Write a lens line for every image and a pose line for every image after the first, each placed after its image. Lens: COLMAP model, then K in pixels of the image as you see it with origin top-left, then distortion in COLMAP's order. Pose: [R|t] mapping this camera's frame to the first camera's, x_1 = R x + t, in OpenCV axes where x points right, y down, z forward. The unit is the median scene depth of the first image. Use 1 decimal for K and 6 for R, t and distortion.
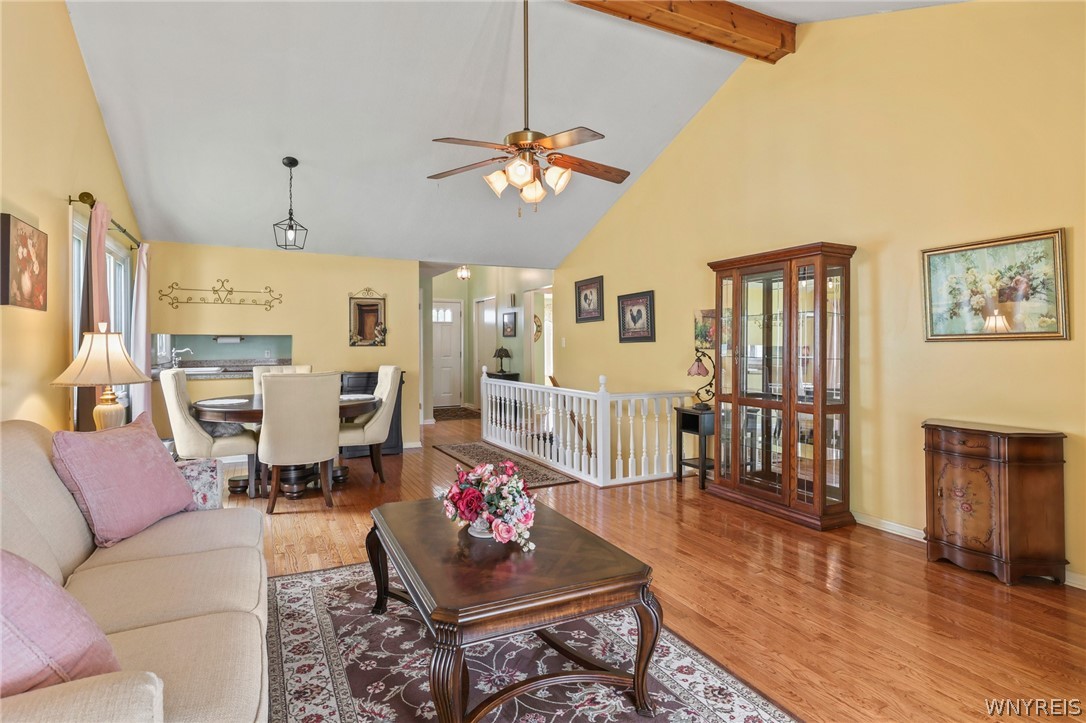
lens RADIAL K [[571.8, 0, 538.6], [0, 571.8, 351.3], [0, 0, 1]] dist [0.000819, 0.000828]
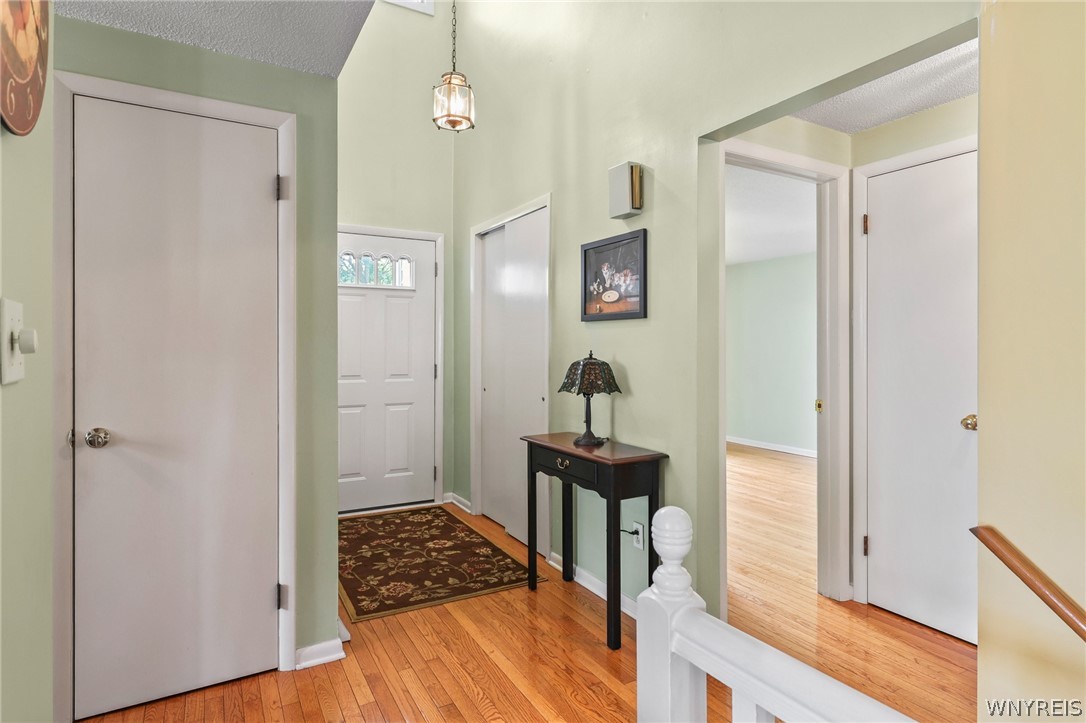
lens RADIAL K [[590.7, 0, 541.5], [0, 590.7, 355.7], [0, 0, 1]] dist [-0.002214, -0.000316]
pose [[0.997814, 0.008537, 0.065535, -0.193801], [-0.007962, 0.999928, -0.009030, -0.008284], [-0.065607, 0.008489, 0.997809, 1.265794]]
